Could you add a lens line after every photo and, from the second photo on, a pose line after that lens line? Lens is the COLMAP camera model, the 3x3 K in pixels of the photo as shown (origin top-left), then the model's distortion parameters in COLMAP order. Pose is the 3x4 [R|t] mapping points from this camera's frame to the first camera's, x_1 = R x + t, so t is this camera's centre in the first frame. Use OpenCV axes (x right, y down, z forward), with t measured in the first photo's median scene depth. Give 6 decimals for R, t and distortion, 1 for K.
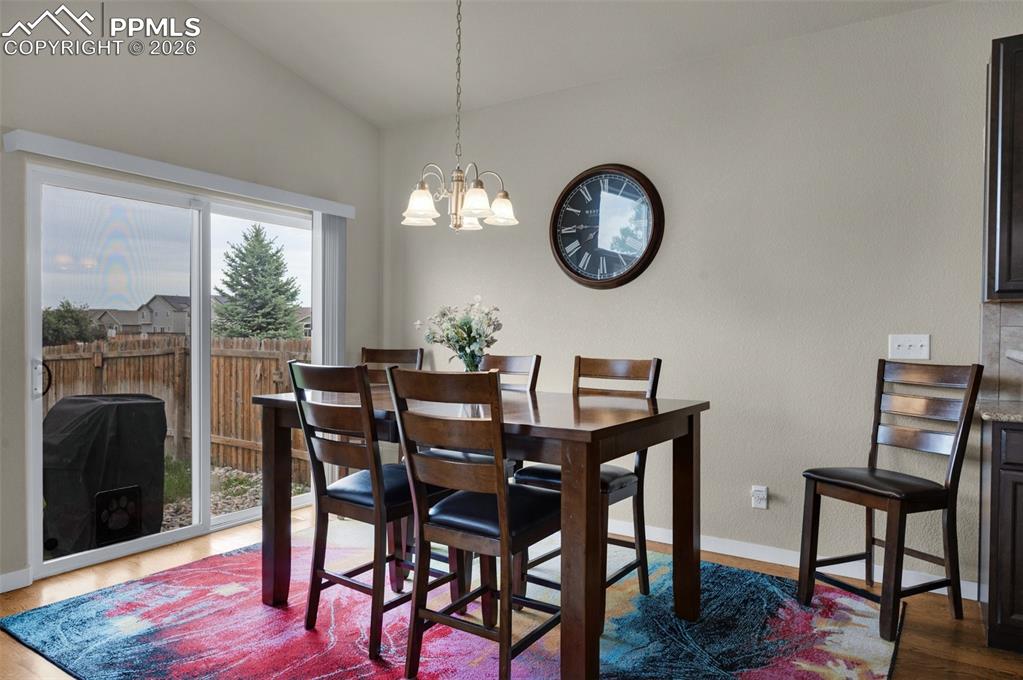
lens RADIAL K [[654.2, 0, 508.3], [0, 654.2, 340.3], [0, 0, 1]] dist [-0.000642, -0.001081]
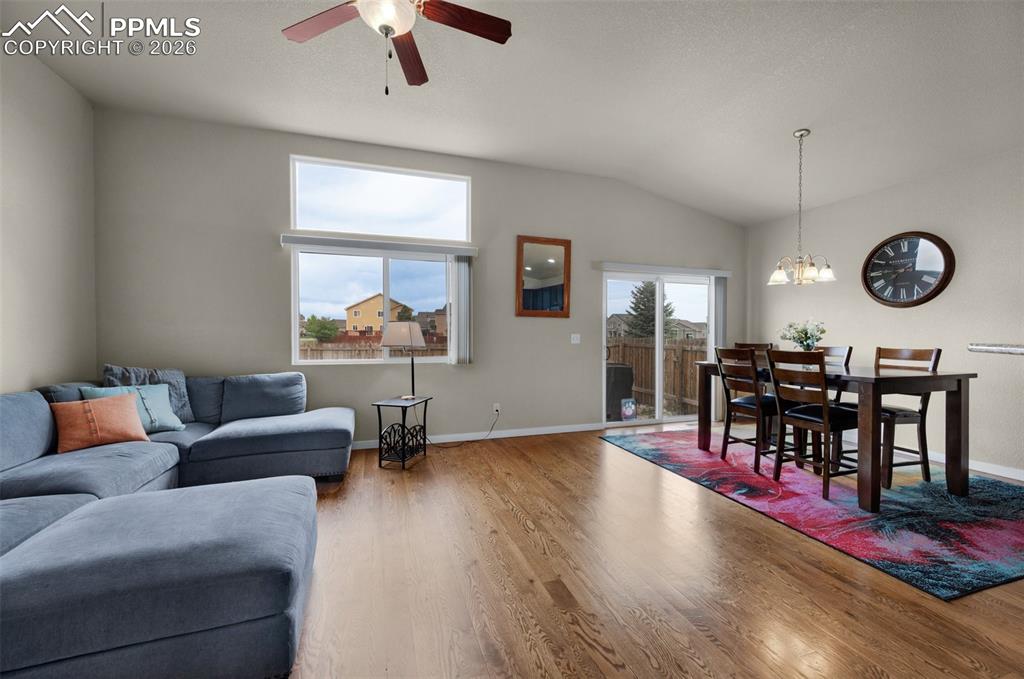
lens RADIAL K [[406.5, 0, 509.9], [0, 406.5, 341.6], [0, 0, 1]] dist [0.000328, 0.000015]
pose [[0.782030, 0.003399, -0.623231, 0.010091], [-0.000867, 0.999990, 0.004365, 0.005394], [0.623240, -0.002873, 0.782025, -0.589451]]
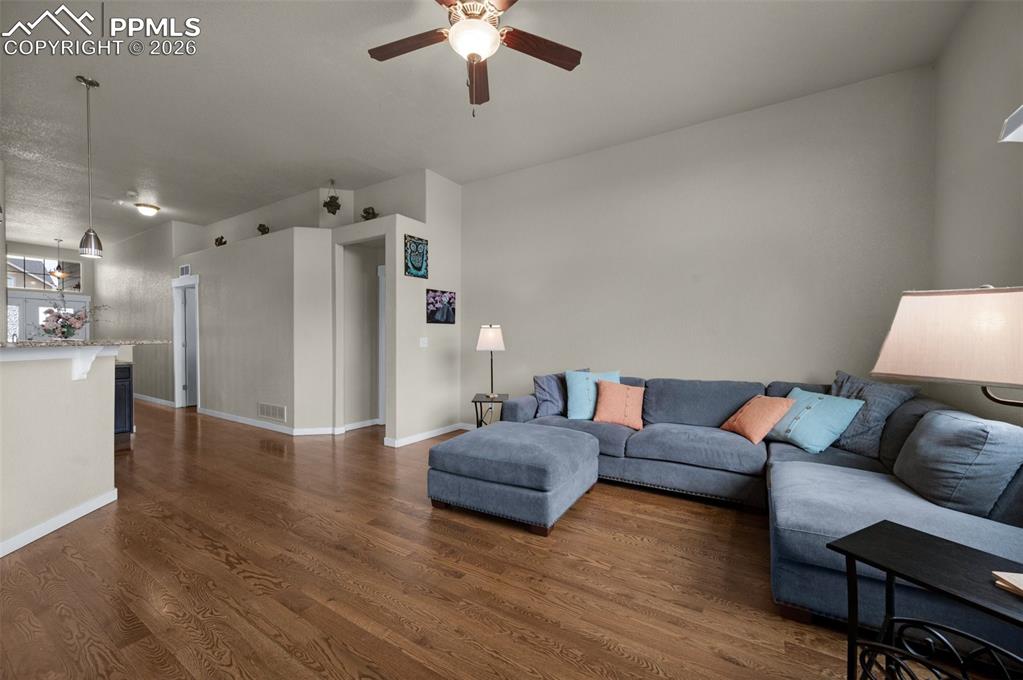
lens RADIAL K [[406.1, 0, 509.4], [0, 406.1, 342.1], [0, 0, 1]] dist [0.000328, 0.000015]
pose [[-0.999891, -0.009742, -0.011064, -0.667230], [-0.009941, 0.999788, 0.018042, -0.010677], [0.010886, 0.018150, -0.999776, 0.622392]]
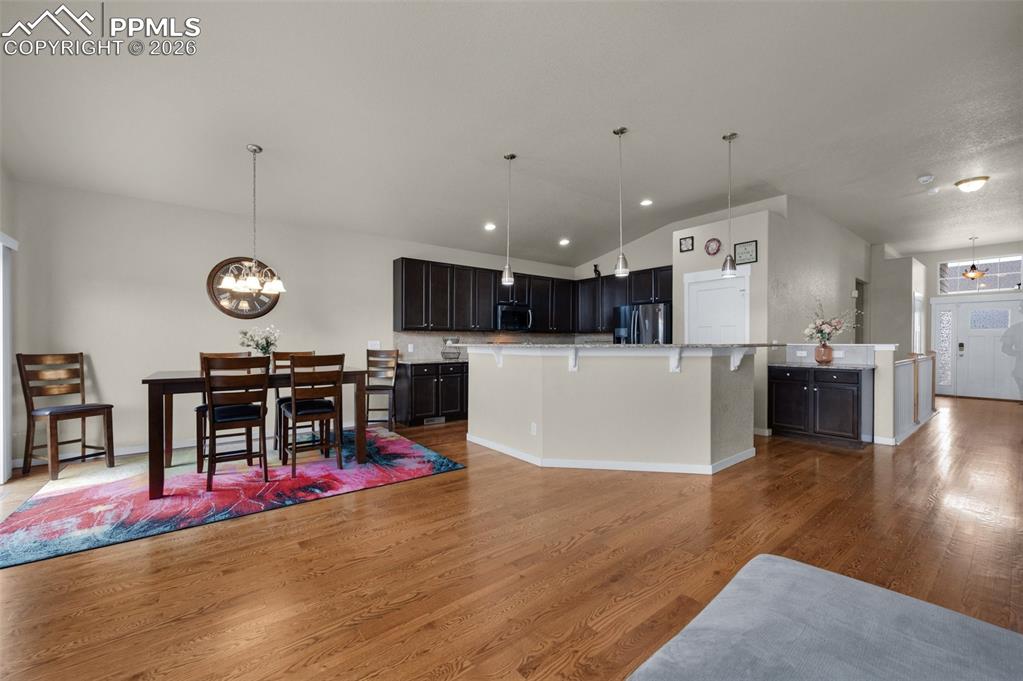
lens RADIAL K [[408.0, 0, 514.2], [0, 408.0, 341.8], [0, 0, 1]] dist [0.000021, -0.000078]
pose [[0.318044, -0.008241, 0.948040, -1.082346], [0.012029, 0.999917, 0.004656, -0.005965], [-0.948000, 0.009923, 0.318117, -0.247616]]
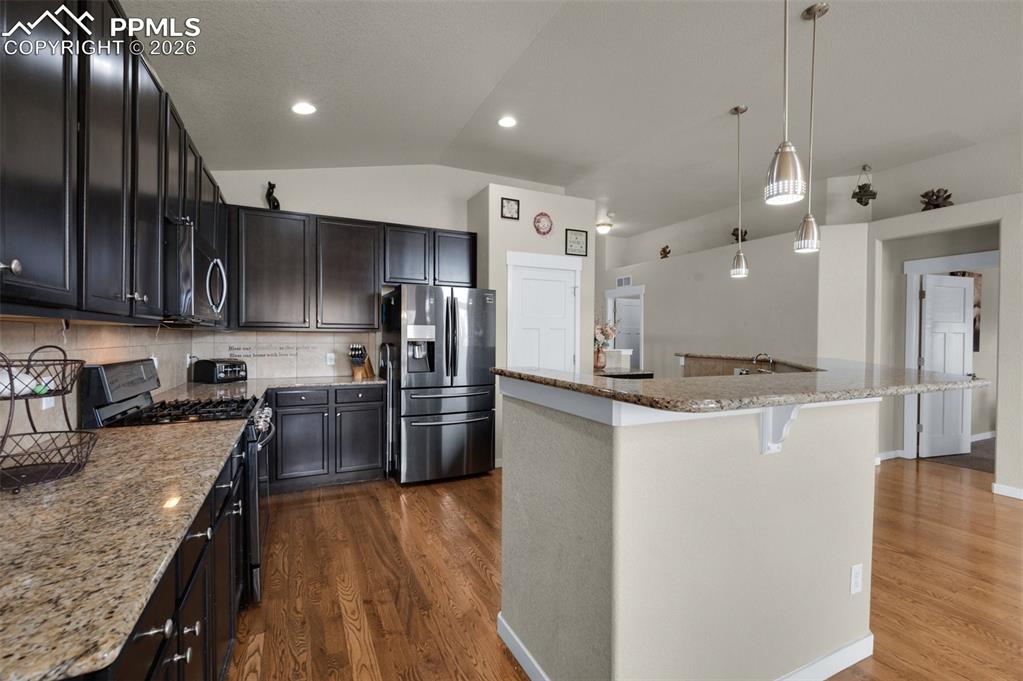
lens RADIAL K [[443.5, 0, 511.5], [0, 443.5, 340.5], [0, 0, 1]] dist [0.002228, 0.000187]
pose [[-0.855257, -0.016684, 0.517935, 0.360000], [-0.009118, 0.999811, 0.017150, -0.043637], [-0.518123, 0.009945, -0.855248, 0.933650]]
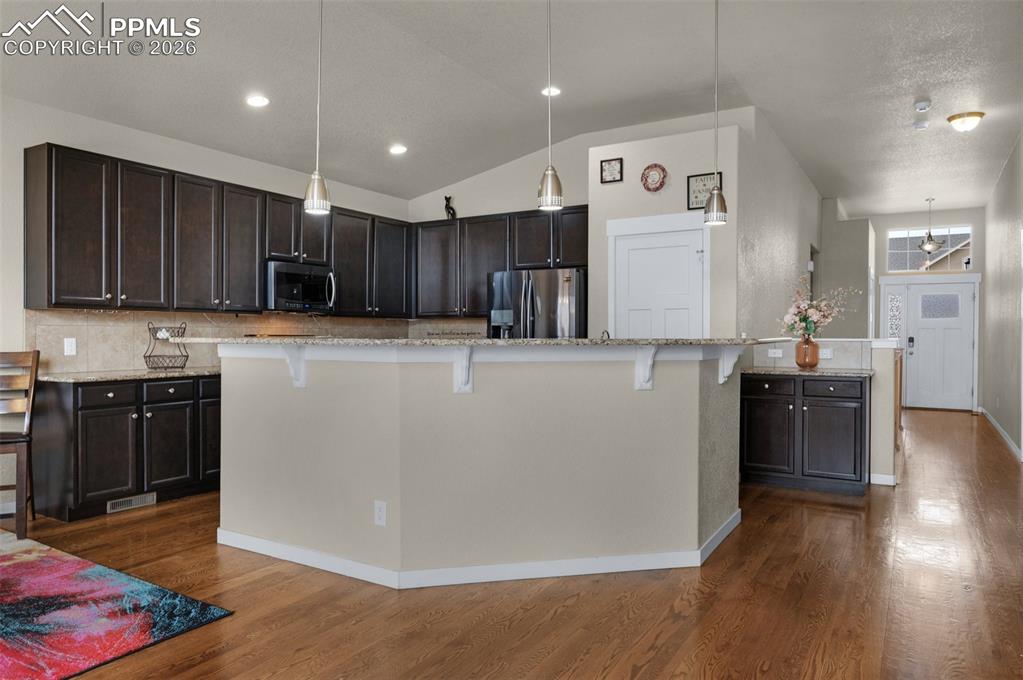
lens RADIAL K [[673.6, 0, 514.7], [0, 673.6, 340.4], [0, 0, 1]] dist [-0.003815, -0.001252]
pose [[-0.039333, -0.017380, 0.999075, -0.864118], [0.006602, 0.999822, 0.017653, -0.005990], [-0.999204, 0.007291, -0.039211, -0.044392]]
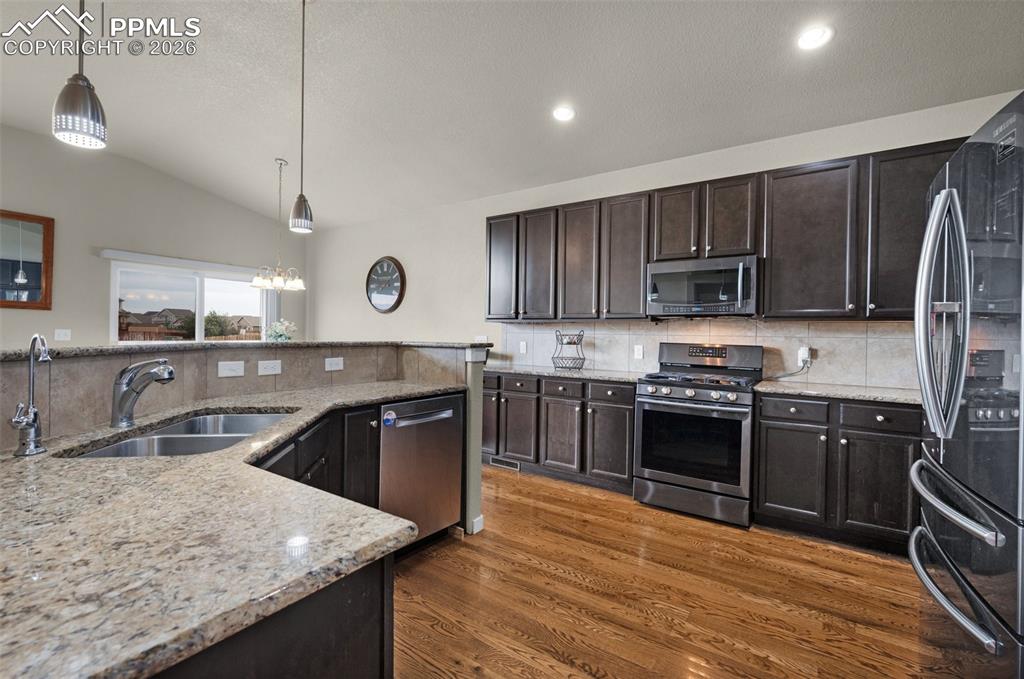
lens RADIAL K [[449.7, 0, 507.9], [0, 449.7, 337.3], [0, 0, 1]] dist [-0.000311, -0.000061]
pose [[0.999618, 0.008335, -0.026354, 0.807673], [-0.008431, 0.999958, -0.003561, 0.000336], [0.026323, 0.003782, 0.999646, -0.649160]]
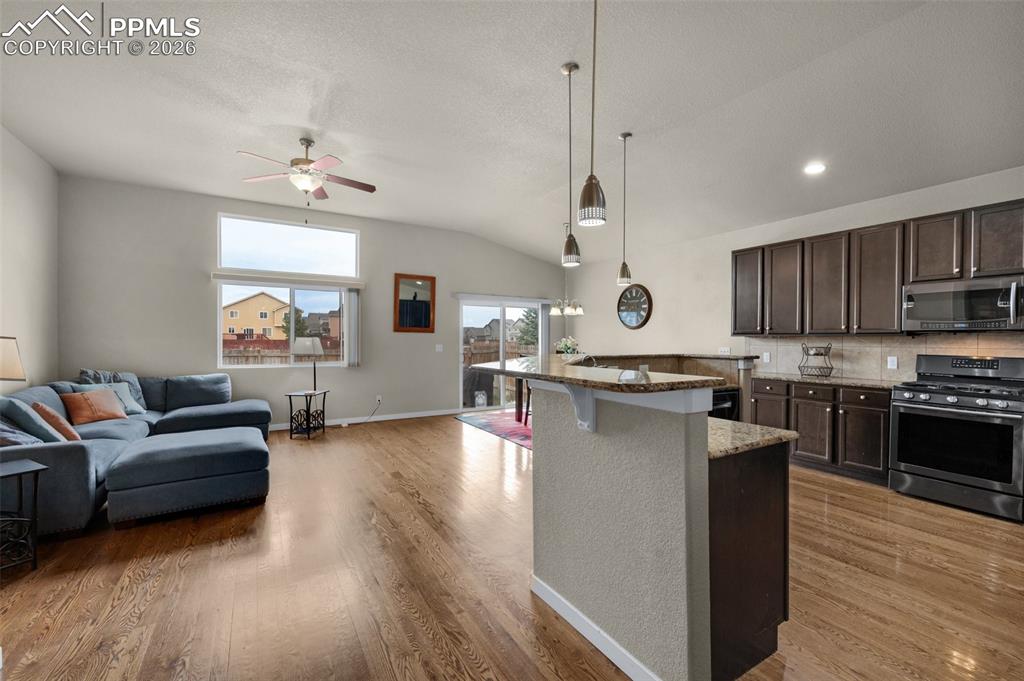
lens RADIAL K [[430.7, 0, 507.9], [0, 430.7, 343.2], [0, 0, 1]] dist [-0.002397, 0.000275]
pose [[0.895974, 0.000889, -0.444105, 0.647054], [-0.001990, 0.999996, -0.002013, -0.023927], [0.444101, 0.002687, 0.895973, -1.160740]]
